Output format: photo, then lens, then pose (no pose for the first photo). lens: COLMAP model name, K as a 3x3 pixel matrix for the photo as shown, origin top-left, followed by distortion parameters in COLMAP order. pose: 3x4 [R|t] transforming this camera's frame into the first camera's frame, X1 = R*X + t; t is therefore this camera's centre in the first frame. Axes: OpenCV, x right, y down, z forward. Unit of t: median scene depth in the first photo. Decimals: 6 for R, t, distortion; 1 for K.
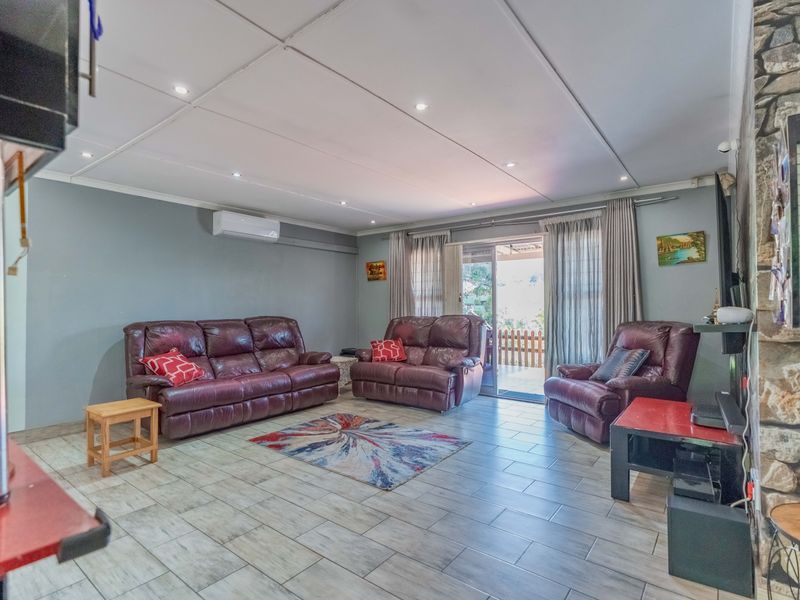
lens RADIAL K [[414.0, 0, 399.2], [0, 414.0, 301.2], [0, 0, 1]] dist [0.000293, 0.001581]
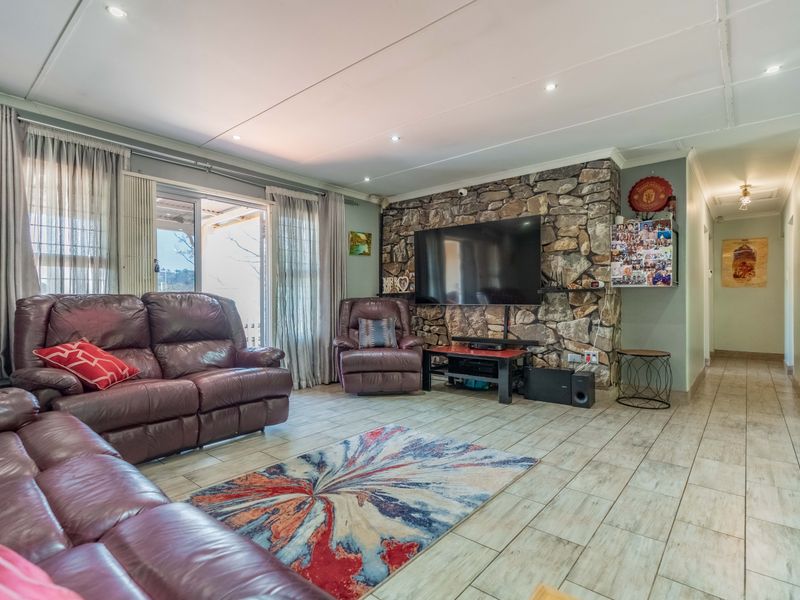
lens RADIAL K [[414.0, 0, 399.2], [0, 414.0, 301.2], [0, 0, 1]] dist [0.000293, 0.001581]
pose [[0.034590, 0.004265, 0.999392, -0.739143], [-0.009190, 0.999950, -0.003950, 0.070785], [-0.999359, -0.009048, 0.034627, 0.960235]]
